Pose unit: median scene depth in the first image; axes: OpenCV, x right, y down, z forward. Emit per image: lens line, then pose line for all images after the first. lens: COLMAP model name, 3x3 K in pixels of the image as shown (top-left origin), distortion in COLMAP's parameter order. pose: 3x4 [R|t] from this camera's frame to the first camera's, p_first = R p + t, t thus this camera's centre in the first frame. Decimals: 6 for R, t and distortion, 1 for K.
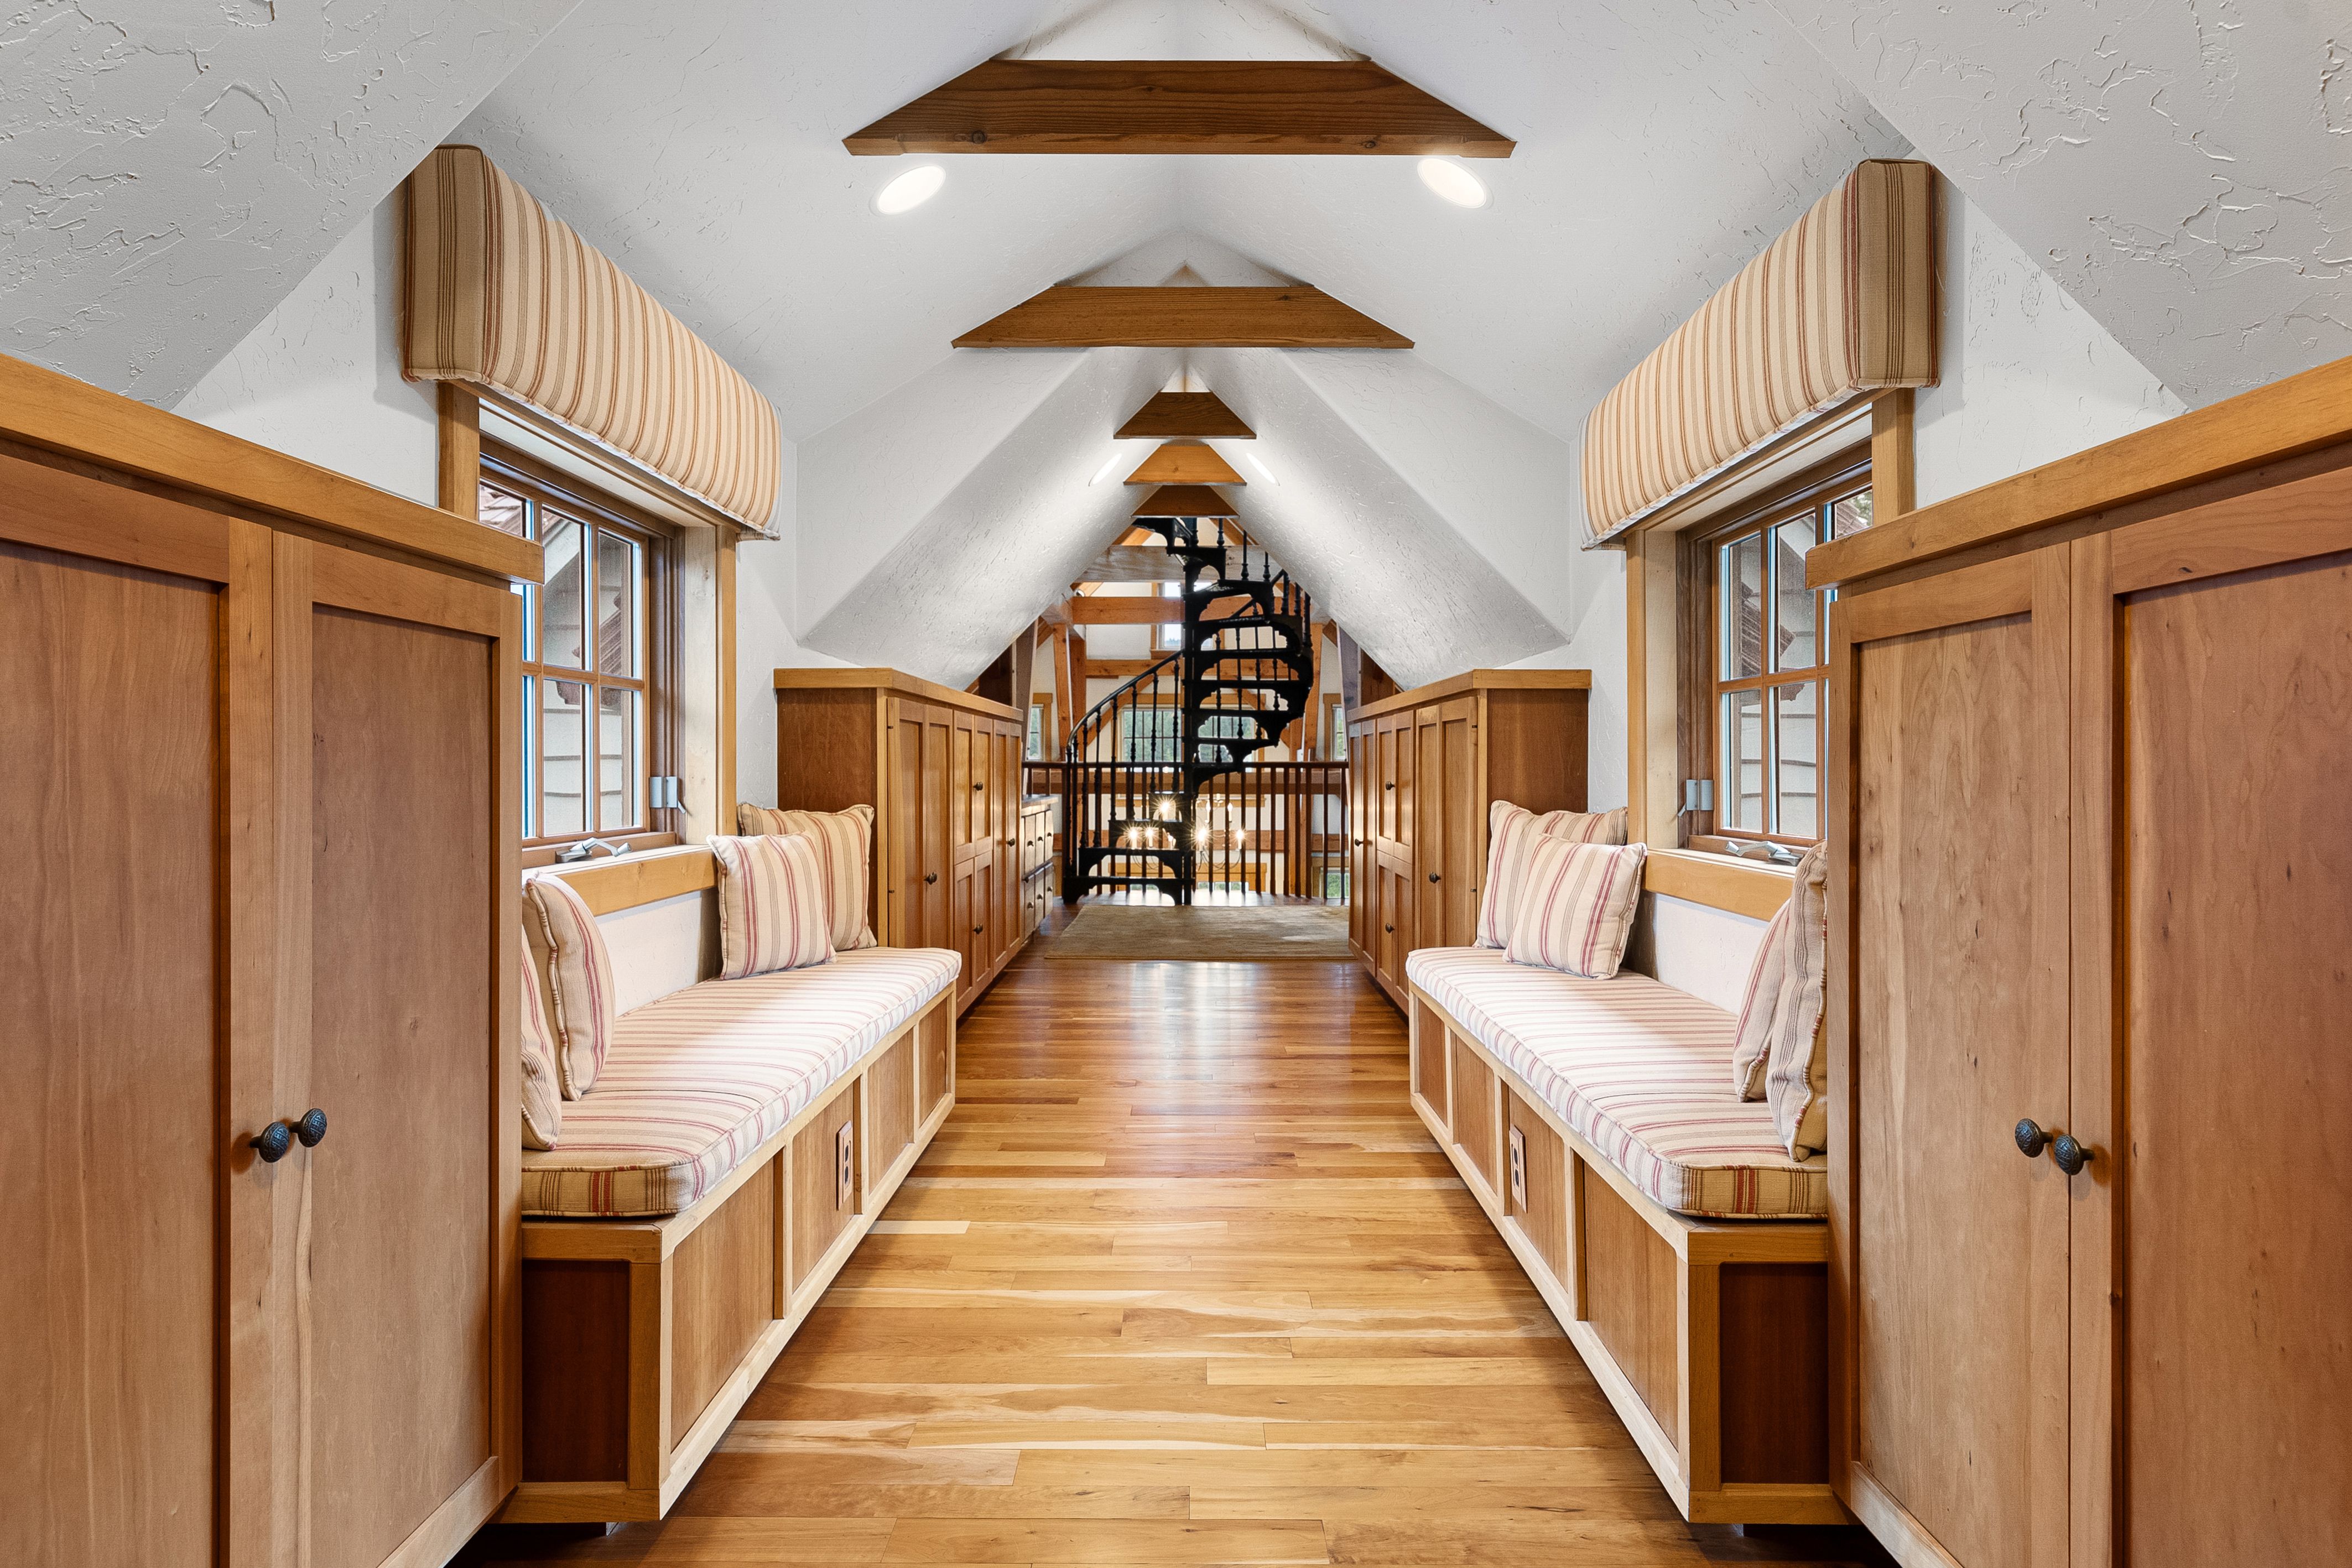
lens RADIAL K [[1419.4, 0, 1174.4], [0, 1419.4, 773.1], [0, 0, 1]] dist [0.003641, 0.000606]
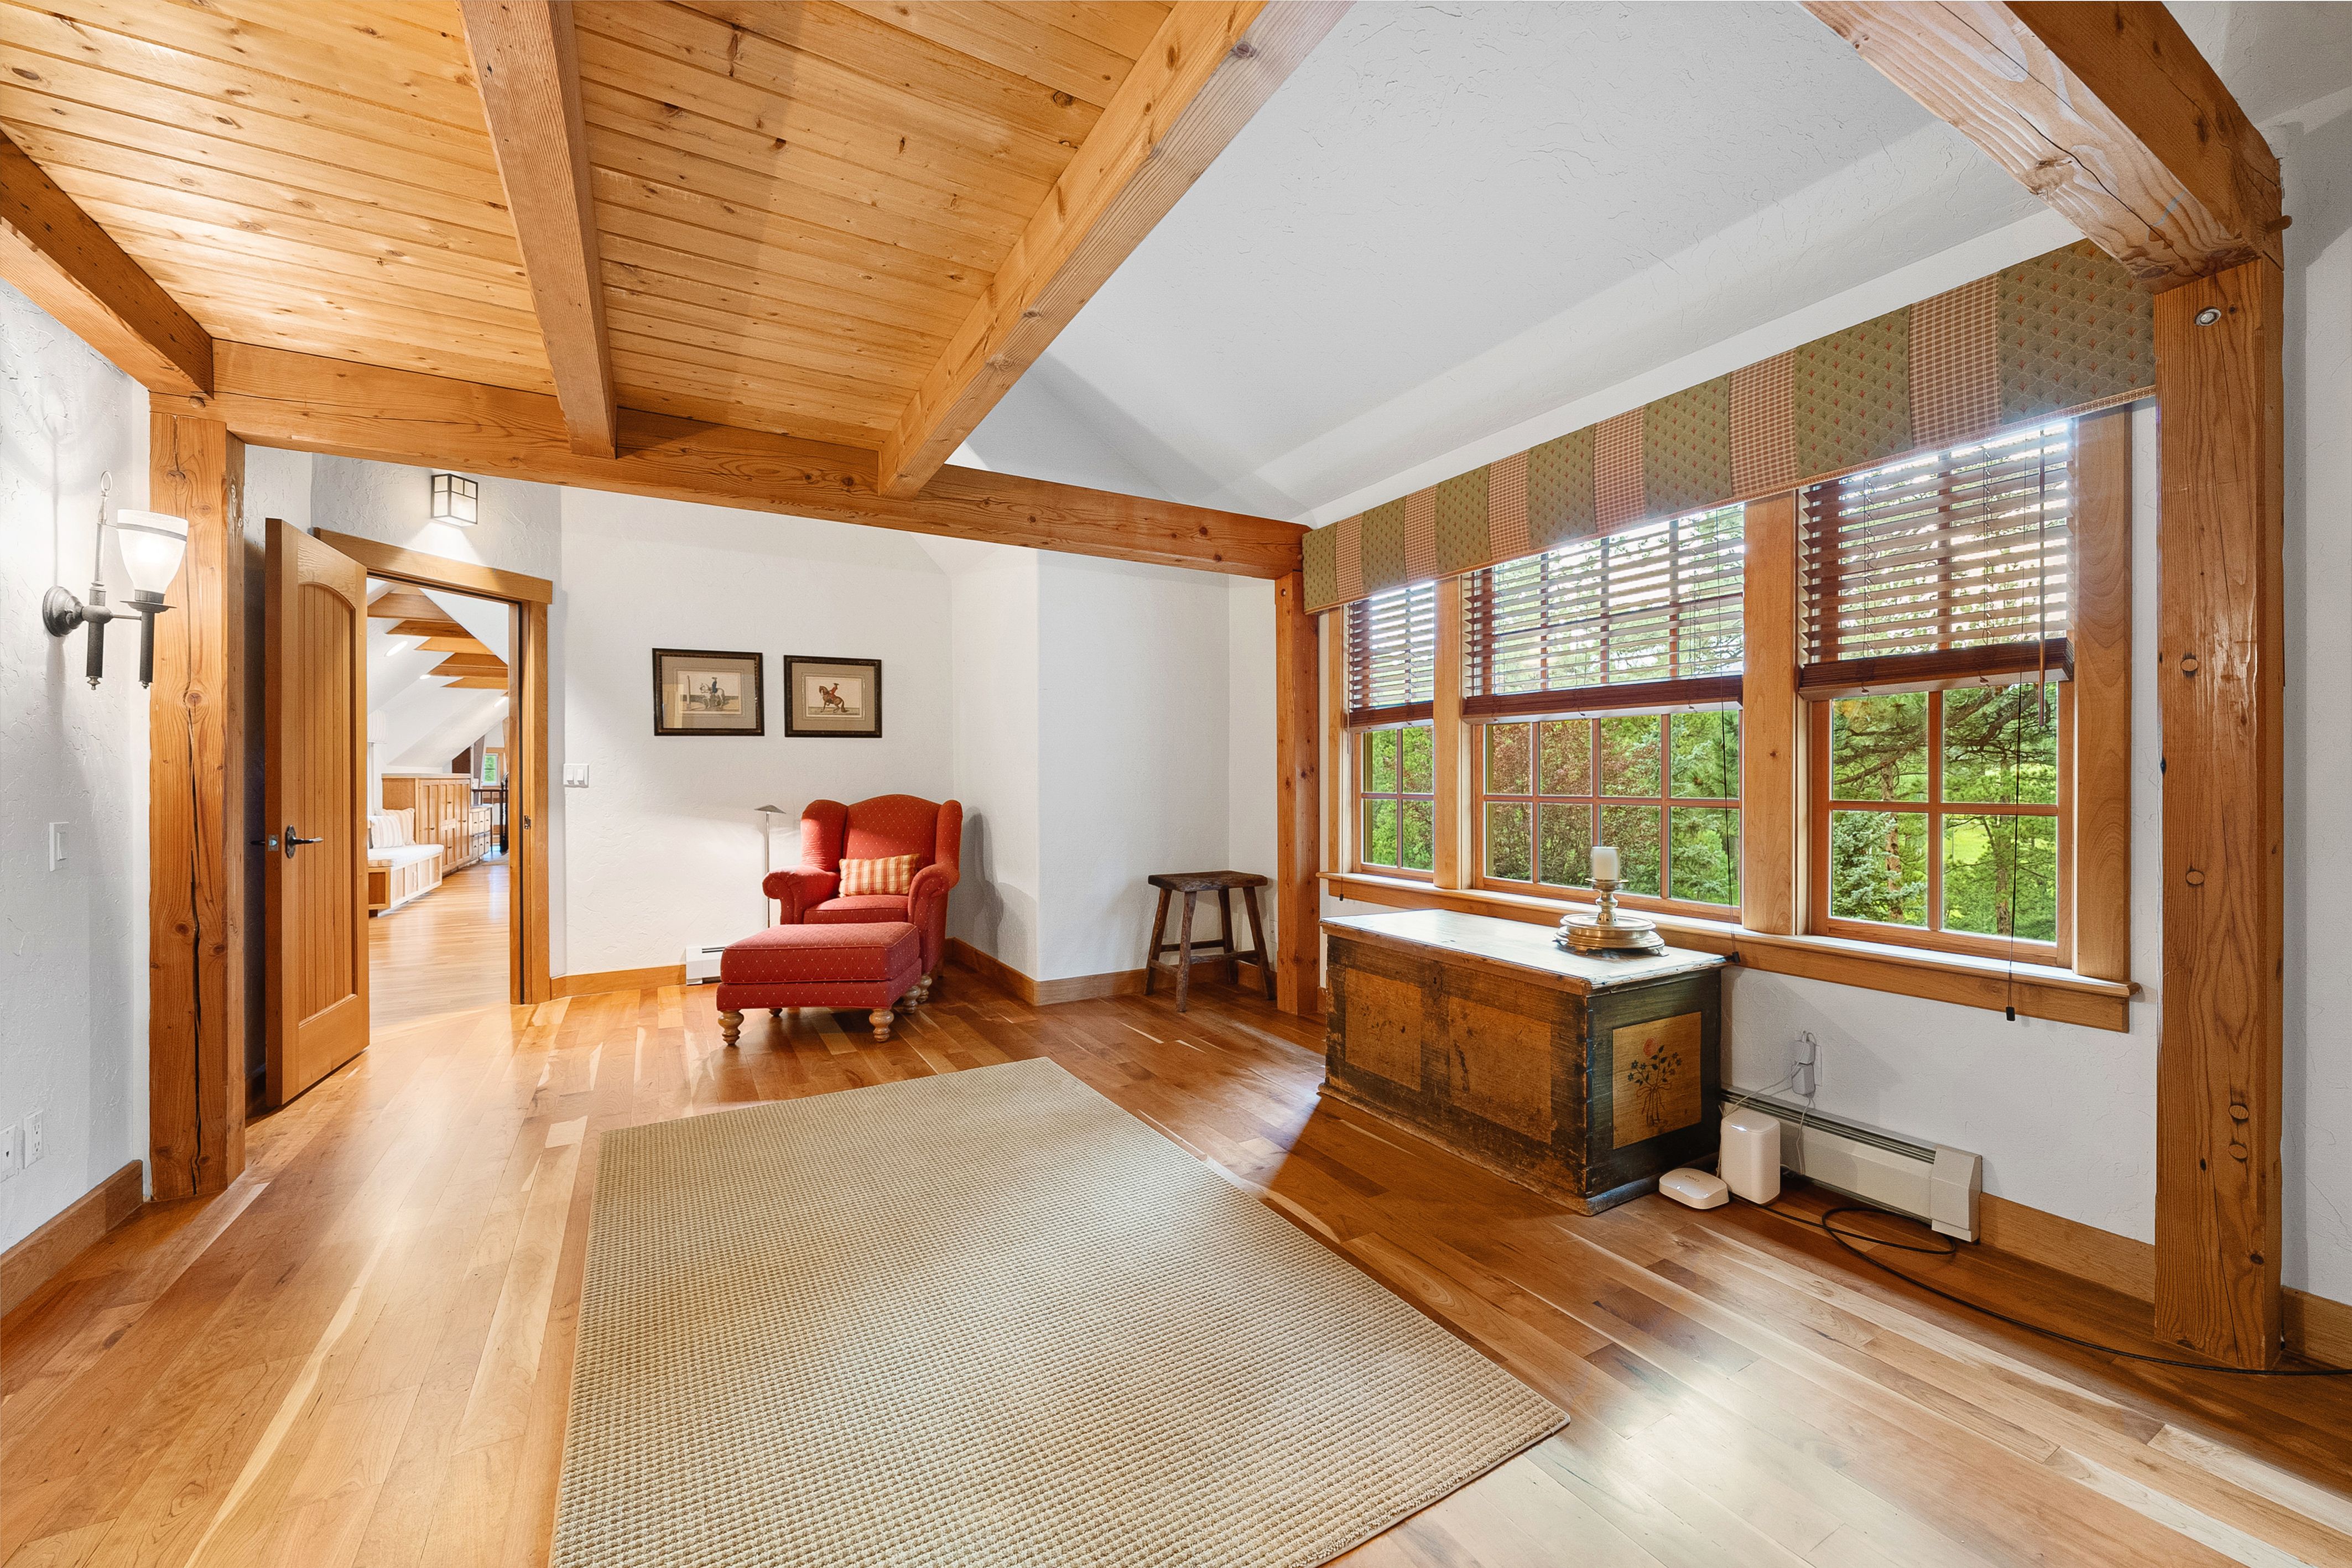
lens RADIAL K [[907.4, 0, 1175.6], [0, 907.4, 779.8], [0, 0, 1]] dist [-0.002324, -0.000365]
pose [[0.864508, -0.000515, 0.502619, 0.349452], [0.006654, 0.999924, -0.010419, -0.015277], [-0.502575, 0.012352, 0.864445, -2.219492]]
